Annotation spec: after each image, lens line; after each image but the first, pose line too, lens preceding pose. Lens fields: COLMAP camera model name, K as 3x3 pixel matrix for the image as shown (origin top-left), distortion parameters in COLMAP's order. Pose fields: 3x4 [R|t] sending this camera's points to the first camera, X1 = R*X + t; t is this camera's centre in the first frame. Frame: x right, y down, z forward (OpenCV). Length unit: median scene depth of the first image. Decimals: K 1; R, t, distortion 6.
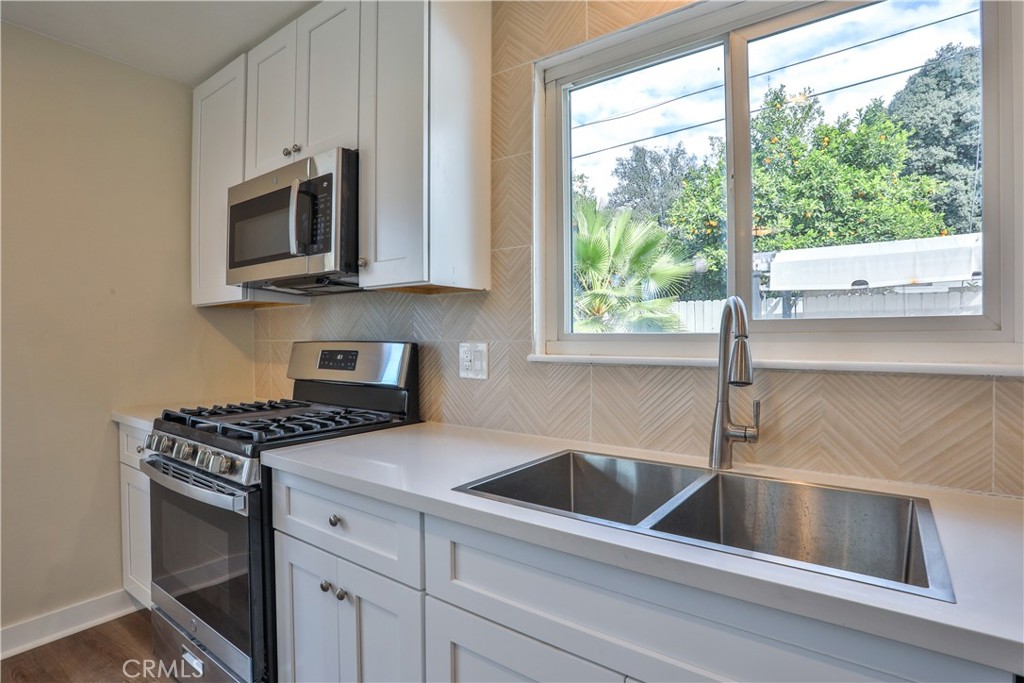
lens RADIAL K [[518.8, 0, 509.4], [0, 518.8, 339.9], [0, 0, 1]] dist [-0.058243, 0.013408]
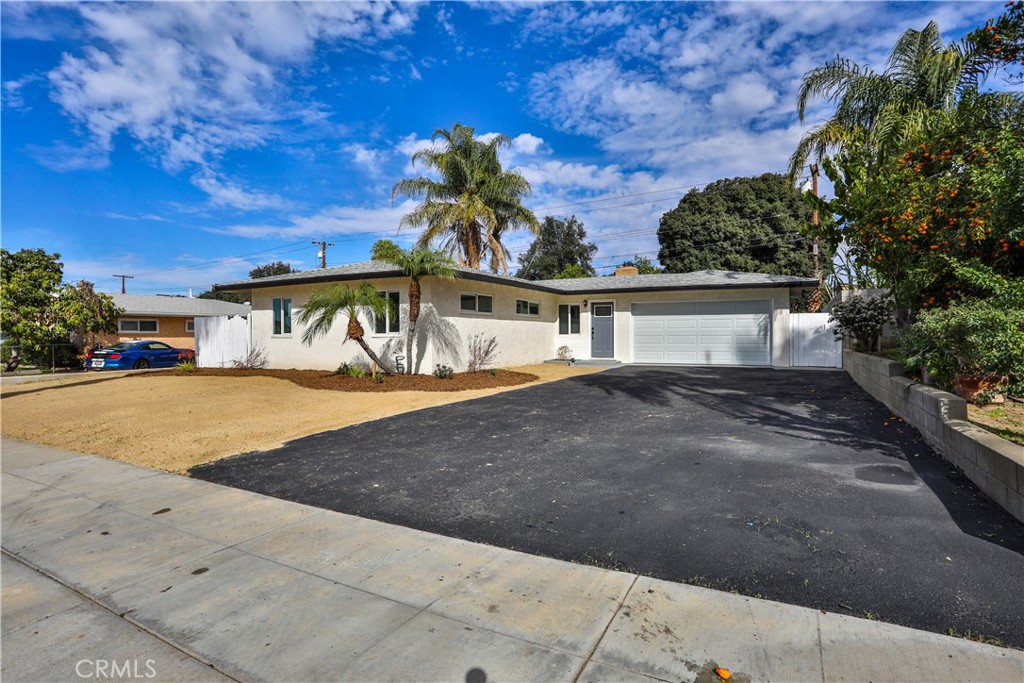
lens RADIAL K [[518.8, 0, 513.3], [0, 518.8, 339.7], [0, 0, 1]] dist [-0.058243, 0.013408]
pose [[0.990367, -0.000051, 0.138464, -0.129073], [-0.000197, 0.999998, 0.001776, 0.020543], [-0.138464, -0.001786, 0.990366, -0.895196]]
